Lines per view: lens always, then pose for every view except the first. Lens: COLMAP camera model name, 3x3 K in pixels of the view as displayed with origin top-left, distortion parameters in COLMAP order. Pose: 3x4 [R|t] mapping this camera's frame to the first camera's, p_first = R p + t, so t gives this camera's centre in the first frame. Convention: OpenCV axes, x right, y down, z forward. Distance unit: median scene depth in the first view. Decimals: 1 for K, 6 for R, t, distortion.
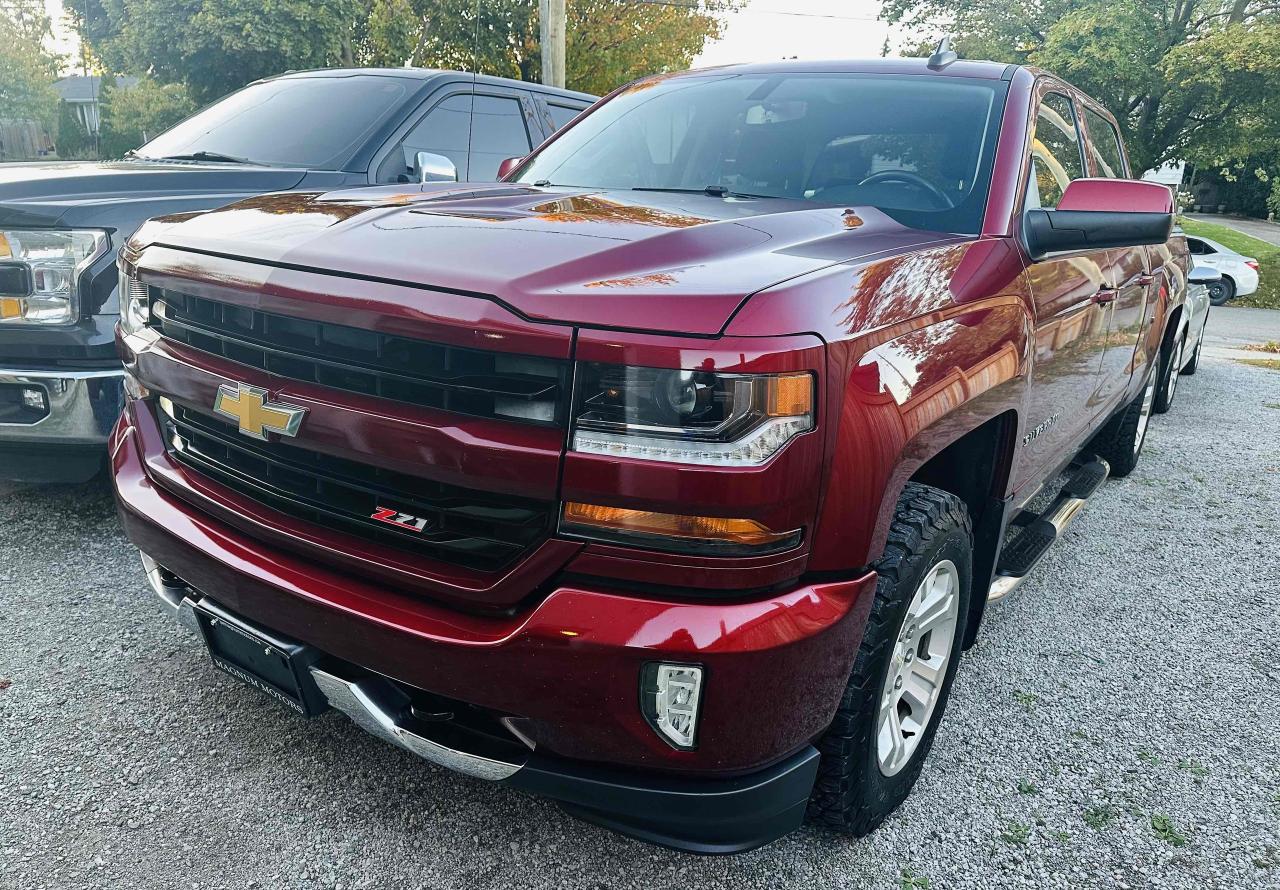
lens RADIAL K [[928.2, 0, 640.0], [0, 928.2, 445.0], [0, 0, 1]] dist [0.010131, -0.010149]
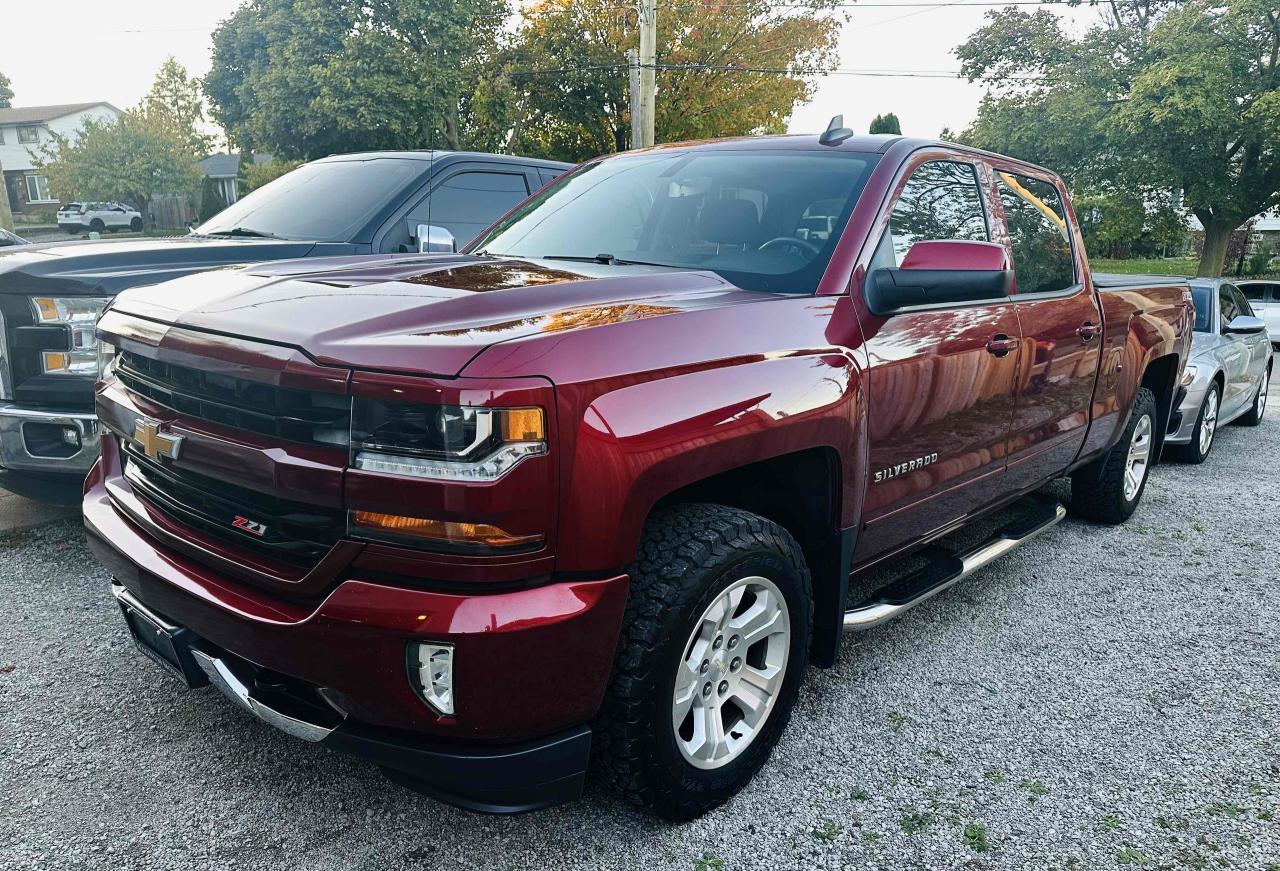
lens RADIAL K [[920.3, 0, 640.0], [0, 920.3, 435.5], [0, 0, 1]] dist [0.035170, -0.039298]
pose [[0.993205, 0.004921, -0.116274, 0.268919], [-0.012646, 0.997753, -0.065791, 0.023004], [0.115689, 0.066814, 0.991036, -0.121807]]
